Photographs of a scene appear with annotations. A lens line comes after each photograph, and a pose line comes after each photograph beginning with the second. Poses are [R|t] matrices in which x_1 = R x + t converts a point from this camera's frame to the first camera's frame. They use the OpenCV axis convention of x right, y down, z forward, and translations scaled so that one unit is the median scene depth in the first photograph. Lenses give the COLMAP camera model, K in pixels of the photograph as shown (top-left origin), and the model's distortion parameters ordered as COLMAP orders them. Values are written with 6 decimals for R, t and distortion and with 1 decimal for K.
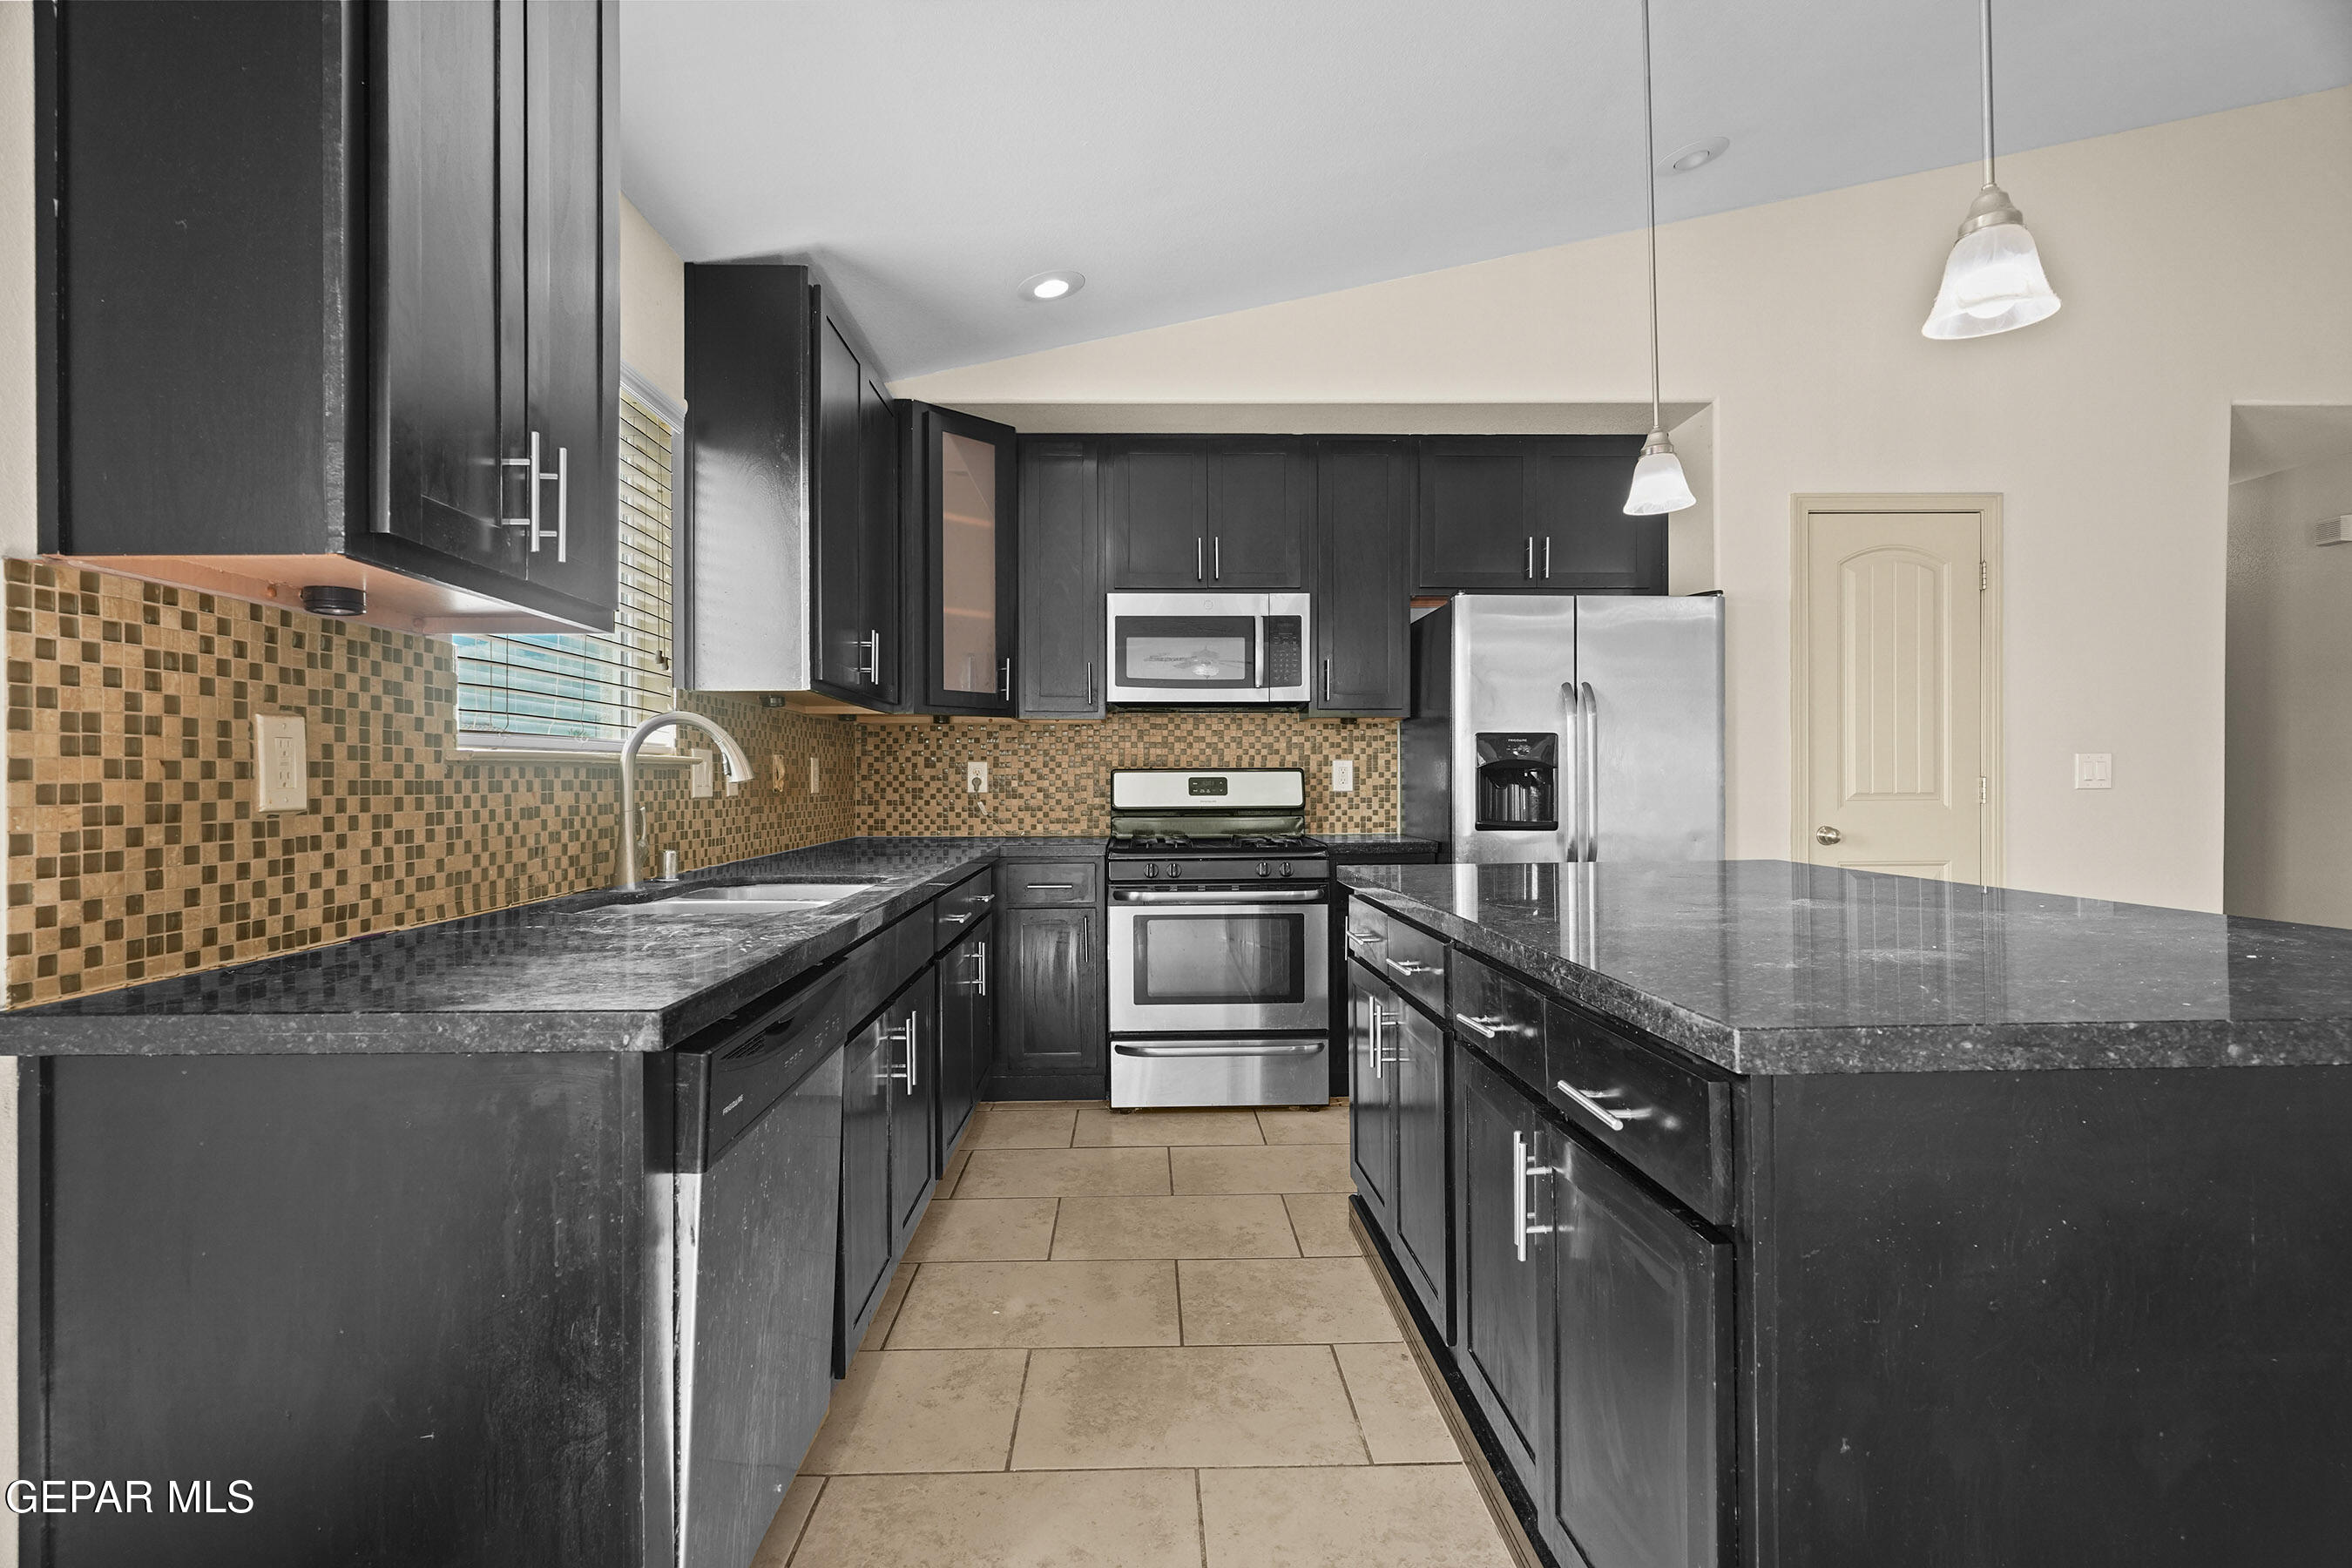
lens RADIAL K [[1119.9, 0, 1152.8], [0, 1119.9, 785.3], [0, 0, 1]] dist [-0.005472, 0.000919]
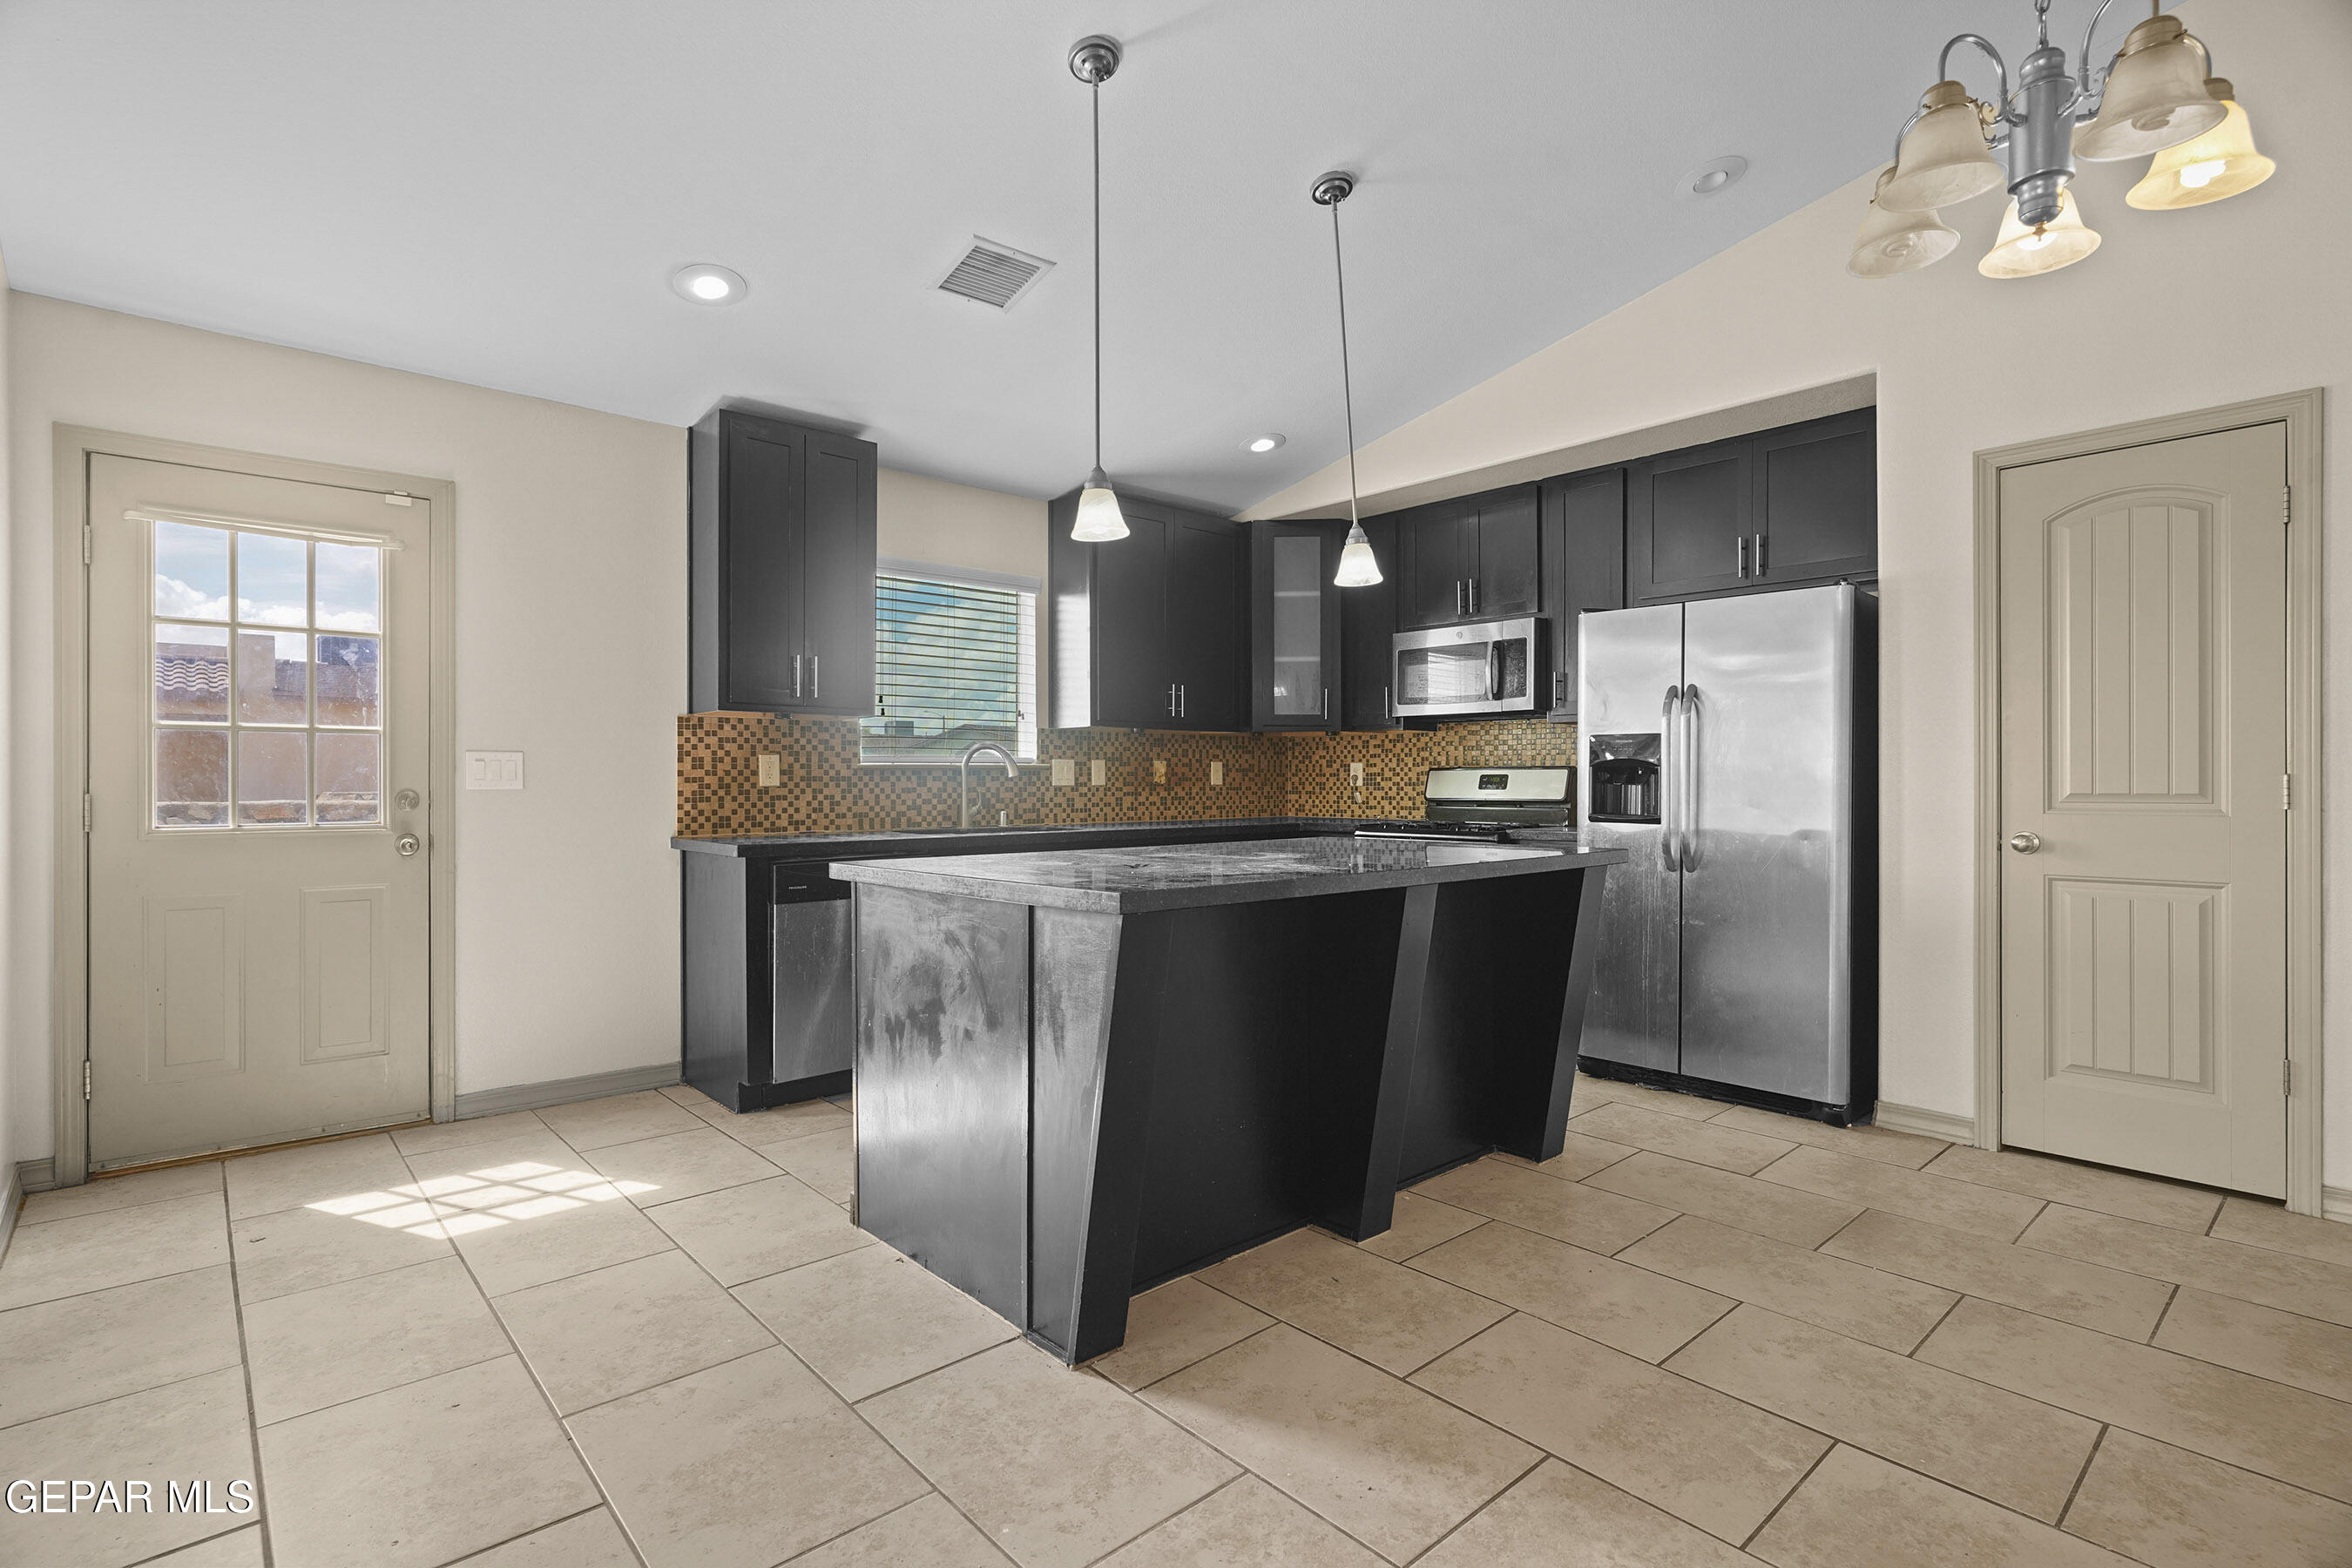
lens RADIAL K [[1119.9, 0, 1156.6], [0, 1119.9, 785.5], [0, 0, 1]] dist [-0.005472, 0.000919]
pose [[0.647839, 0.008080, -0.761734, 0.864940], [-0.004968, 0.999967, 0.006381, -0.001437], [0.761761, -0.000350, 0.647858, -0.063116]]
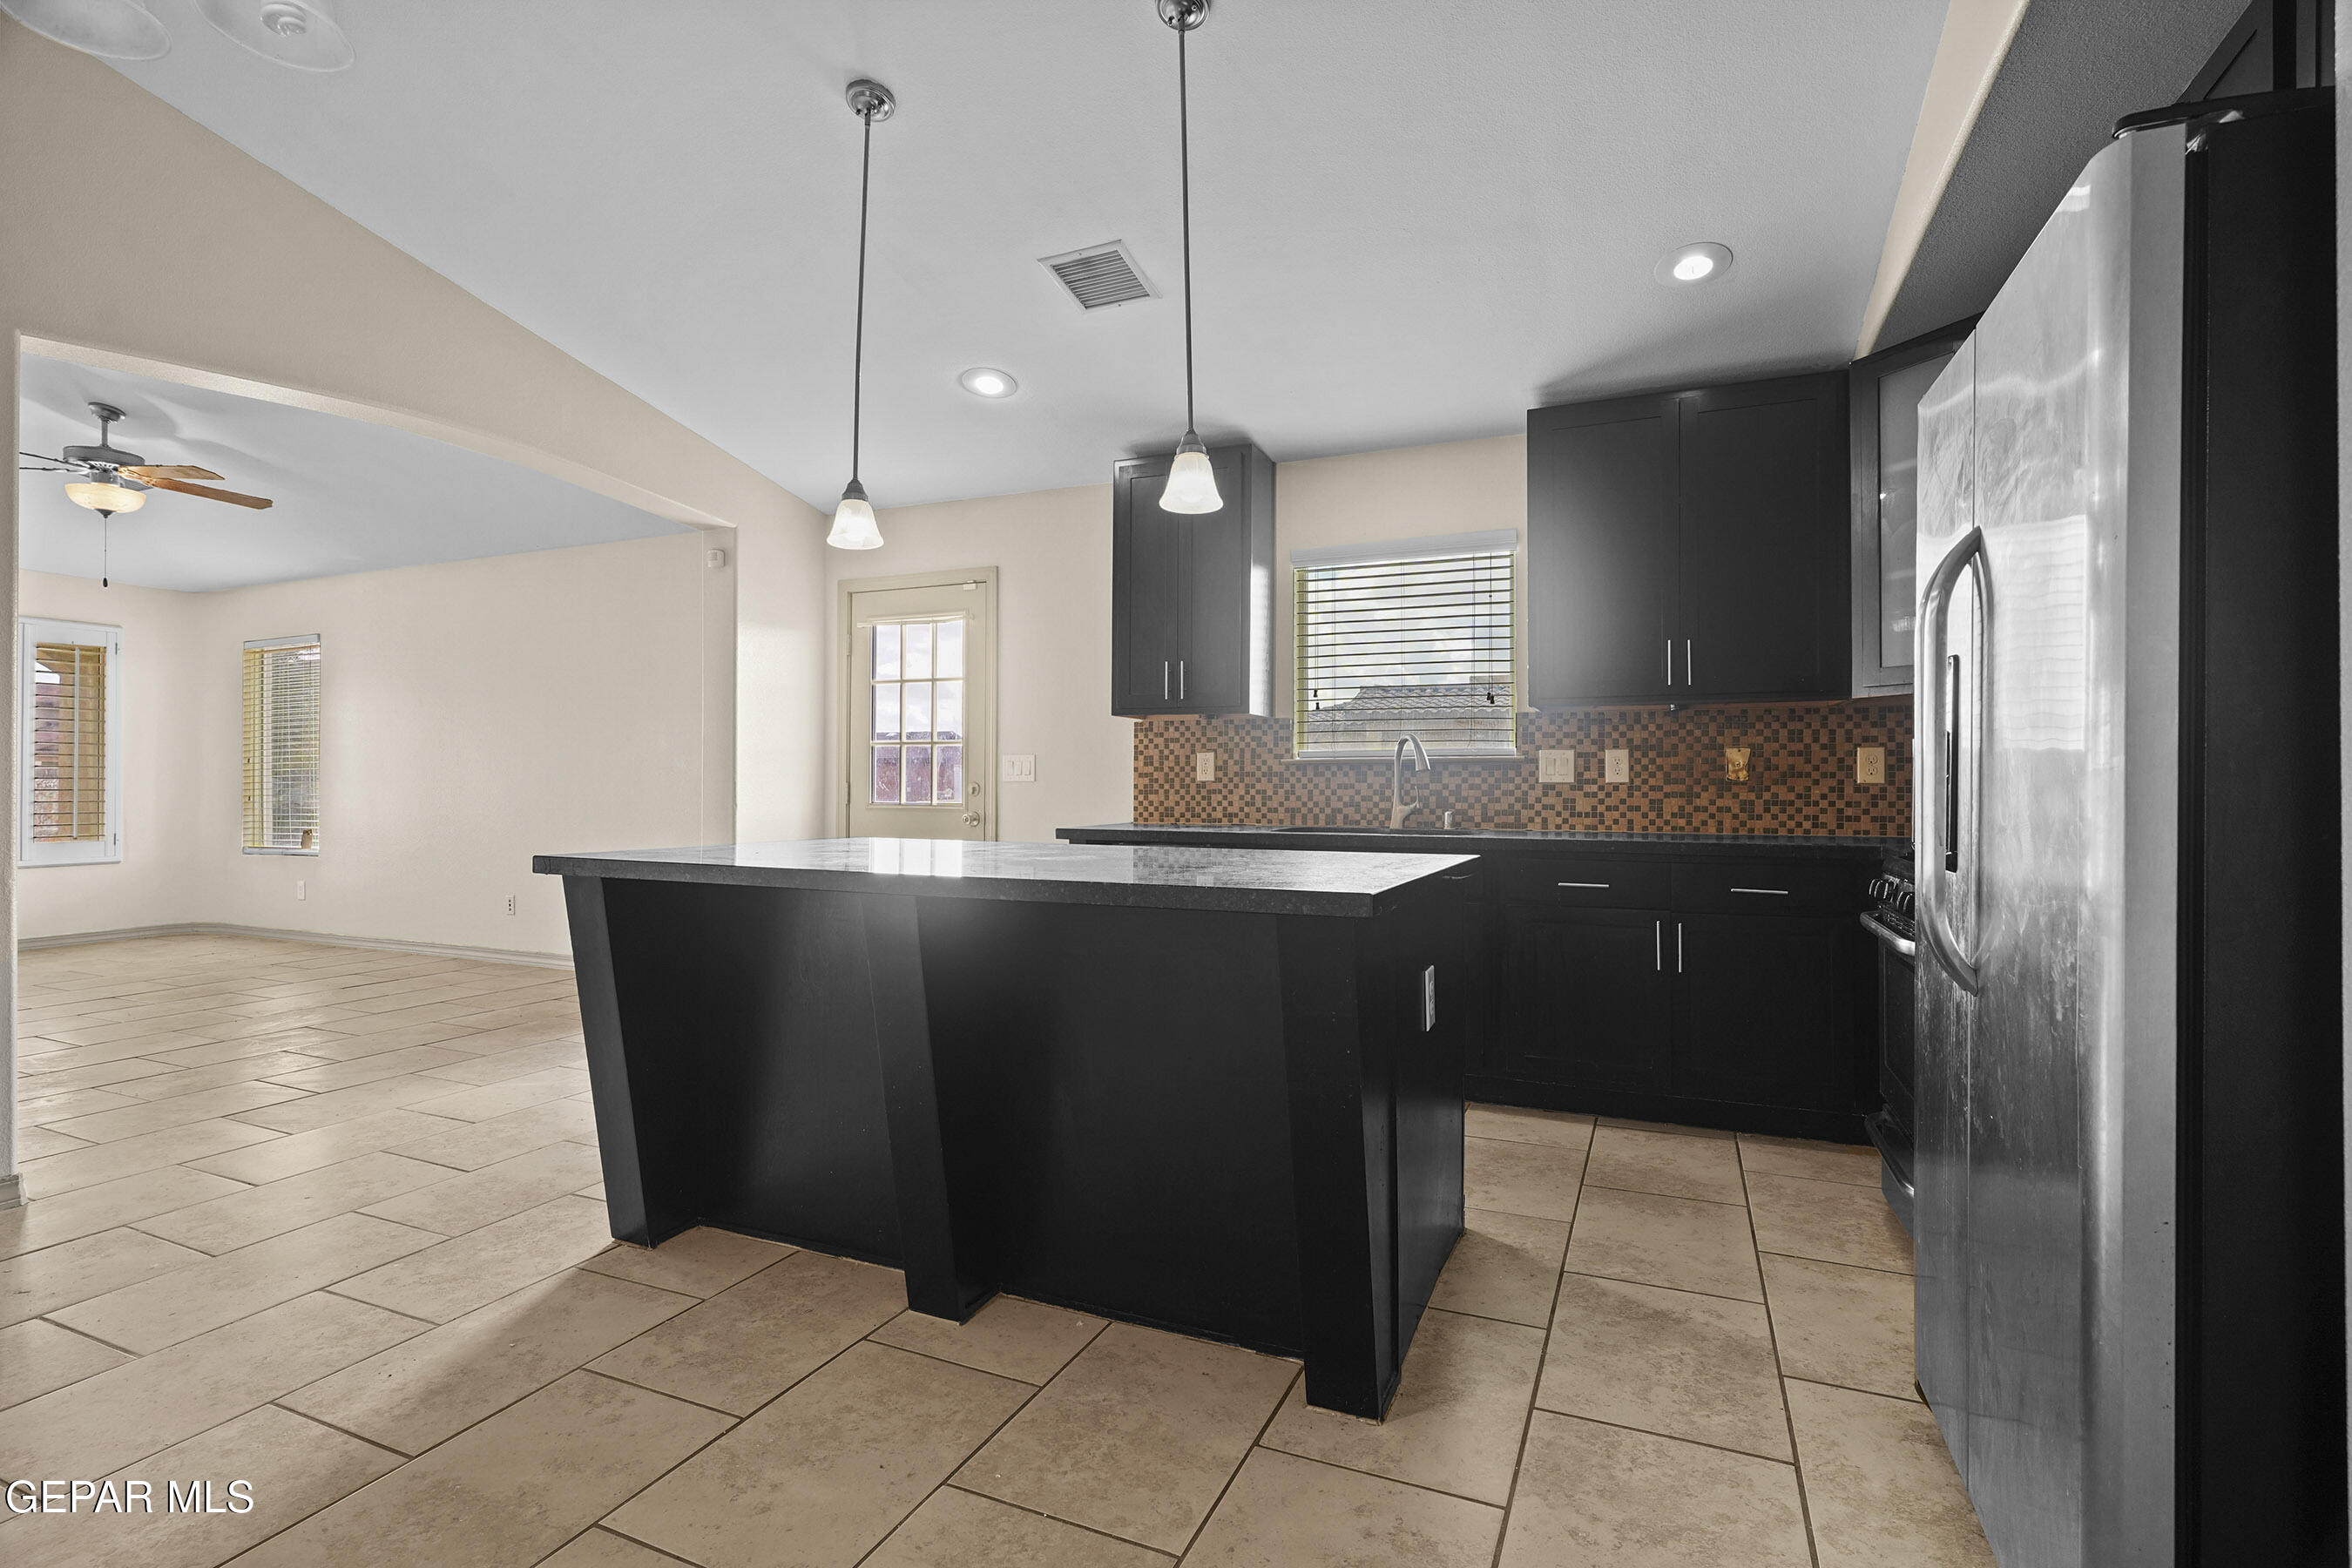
lens RADIAL K [[1119.9, 0, 1156.0], [0, 1119.9, 775.8], [0, 0, 1]] dist [-0.005472, 0.000919]
pose [[-0.426978, -0.000798, -0.904262, 0.901937], [-0.003973, 0.999992, 0.000993, 0.001823], [0.904253, 0.004017, -0.426977, 0.900386]]
